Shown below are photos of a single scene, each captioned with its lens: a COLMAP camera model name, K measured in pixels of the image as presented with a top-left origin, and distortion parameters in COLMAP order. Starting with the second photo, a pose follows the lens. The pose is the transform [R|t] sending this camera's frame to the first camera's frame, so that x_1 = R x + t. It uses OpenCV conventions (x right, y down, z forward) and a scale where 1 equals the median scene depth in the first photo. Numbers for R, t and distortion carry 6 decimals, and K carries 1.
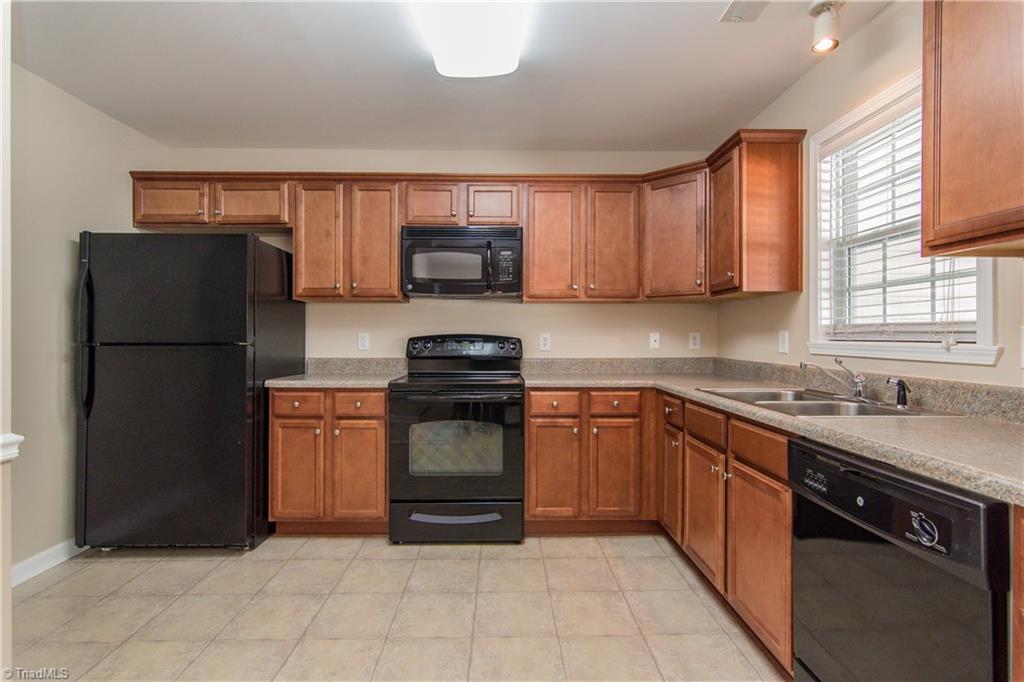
lens RADIAL K [[493.5, 0, 510.7], [0, 493.5, 337.6], [0, 0, 1]] dist [-0.004477, 0.000957]
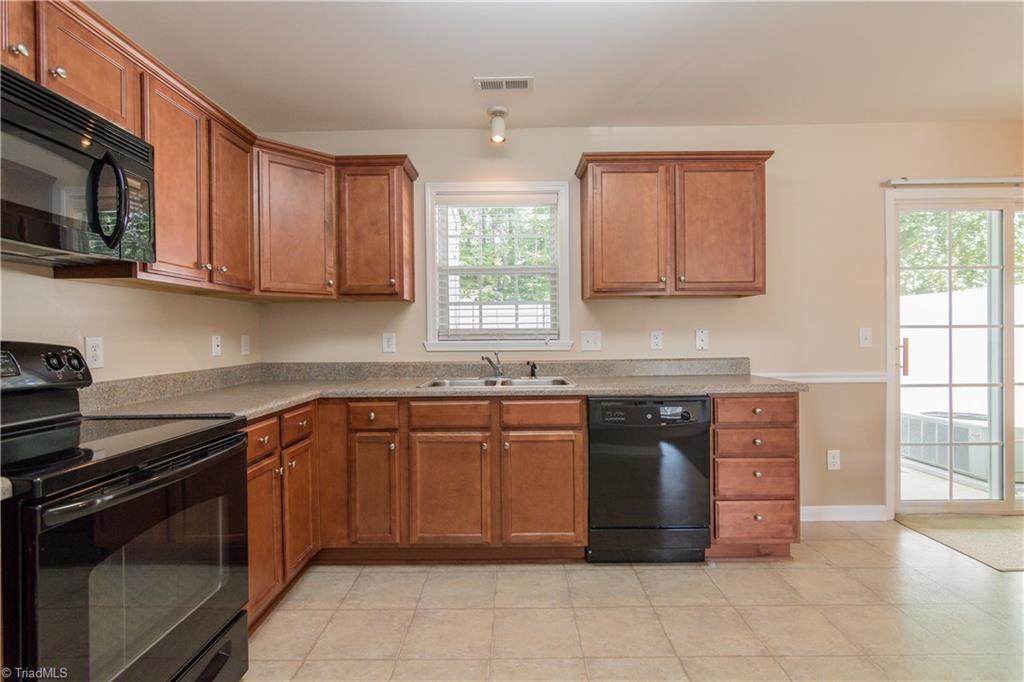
lens RADIAL K [[493.5, 0, 510.7], [0, 493.5, 337.6], [0, 0, 1]] dist [-0.004477, 0.000957]
pose [[0.028238, -0.003439, 0.999595, -0.563702], [0.014481, 0.999891, 0.003031, -0.002718], [-0.999496, 0.014389, 0.028285, 0.627487]]
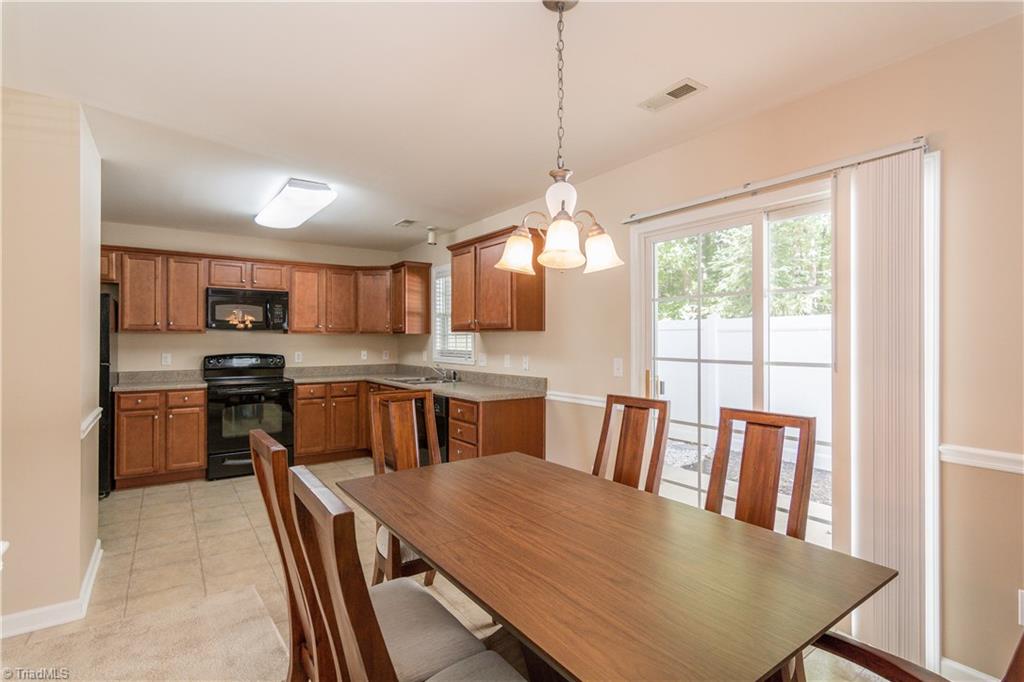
lens RADIAL K [[493.5, 0, 510.7], [0, 493.5, 337.6], [0, 0, 1]] dist [-0.004477, 0.000957]
pose [[0.830164, 0.002506, 0.557514, -0.318298], [0.002866, 0.999958, -0.008762, -0.049151], [-0.557513, 0.008872, 0.830121, -0.941905]]
